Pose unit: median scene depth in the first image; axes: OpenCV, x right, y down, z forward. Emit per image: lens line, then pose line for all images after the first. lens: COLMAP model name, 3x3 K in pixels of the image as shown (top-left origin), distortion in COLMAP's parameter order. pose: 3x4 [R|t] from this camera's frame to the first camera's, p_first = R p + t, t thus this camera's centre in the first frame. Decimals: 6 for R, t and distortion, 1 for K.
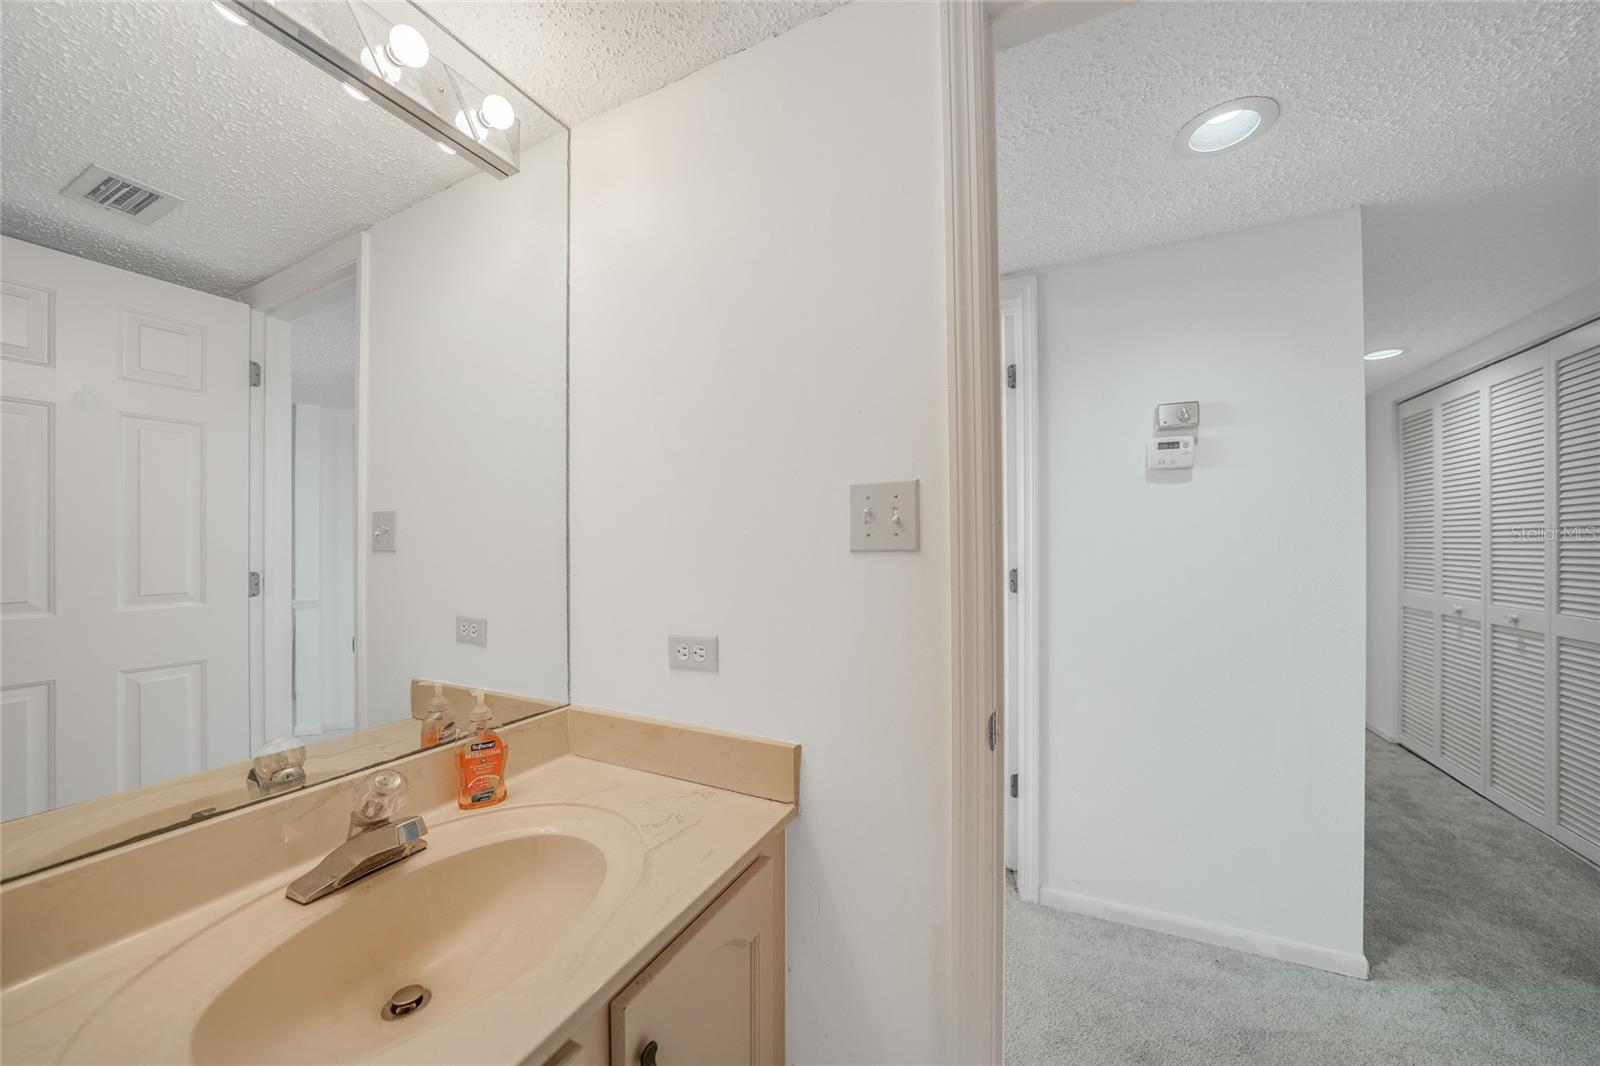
lens RADIAL K [[561.5, 0, 799.5], [0, 561.5, 542.3], [0, 0, 1]] dist [-0.015857, 0.000353]
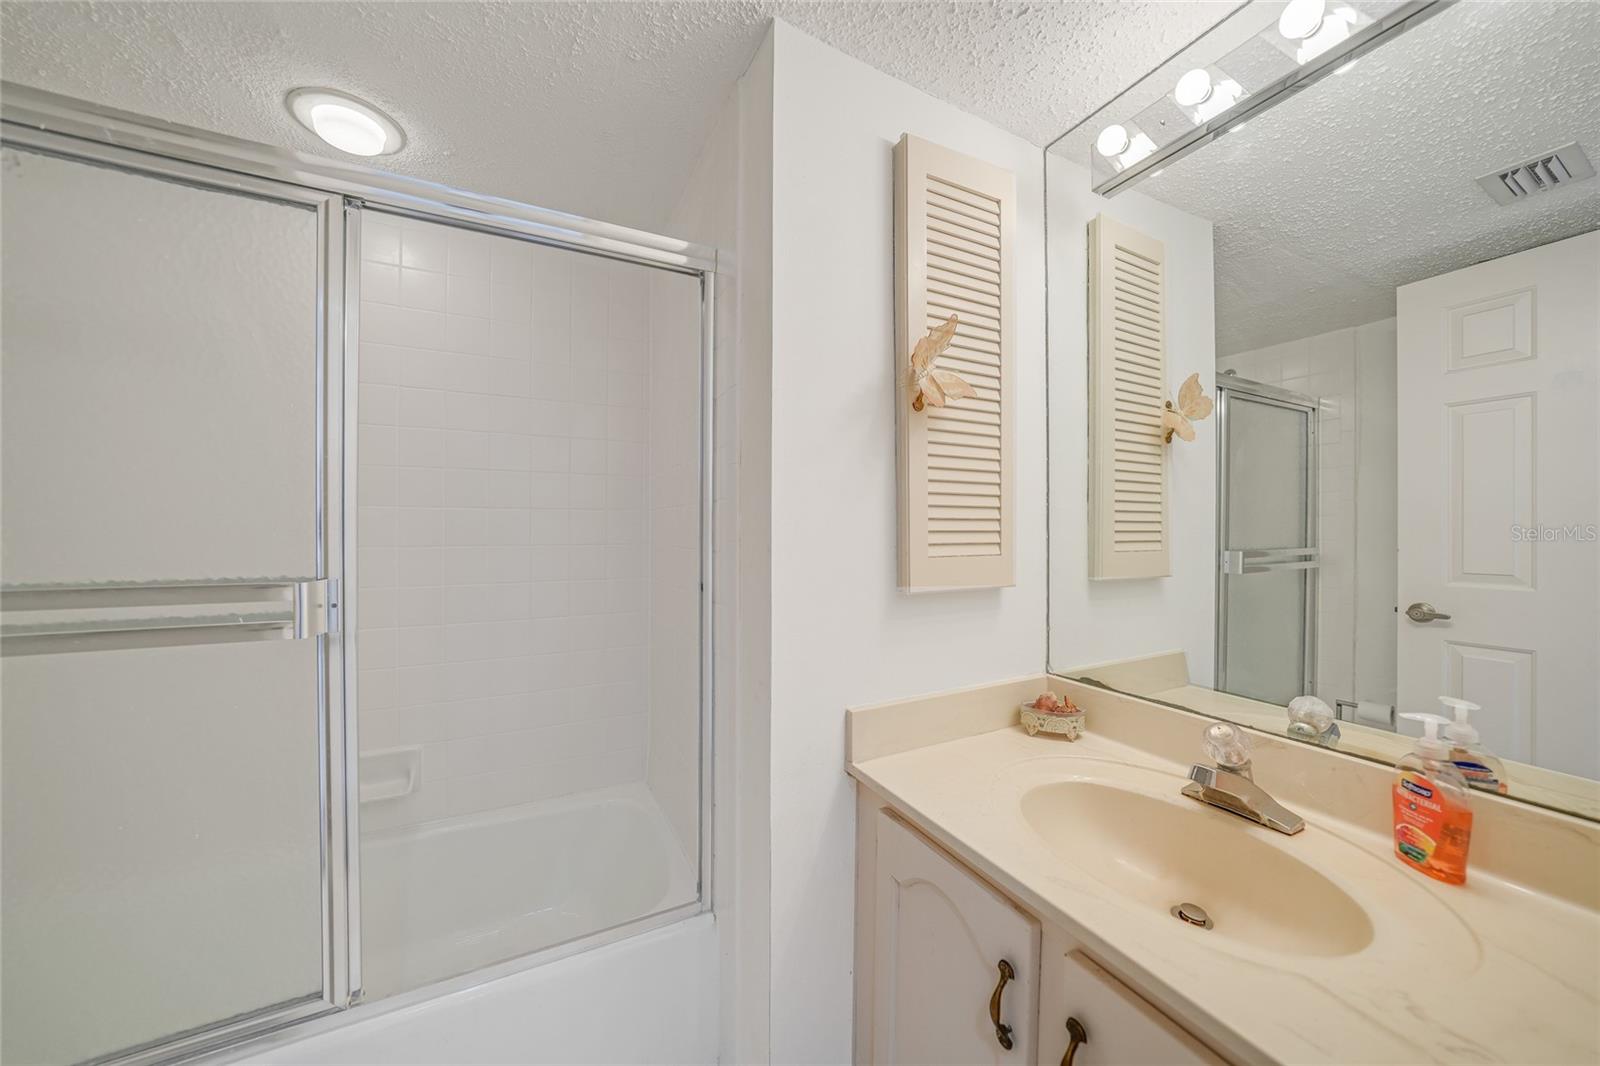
lens RADIAL K [[561.5, 0, 812.7], [0, 561.5, 530.9], [0, 0, 1]] dist [-0.015857, 0.000353]
pose [[-0.594752, 0.009139, -0.803857, 0.539366], [0.011371, 0.999931, 0.002955, -0.002800], [0.803829, -0.007383, -0.594815, 0.793153]]
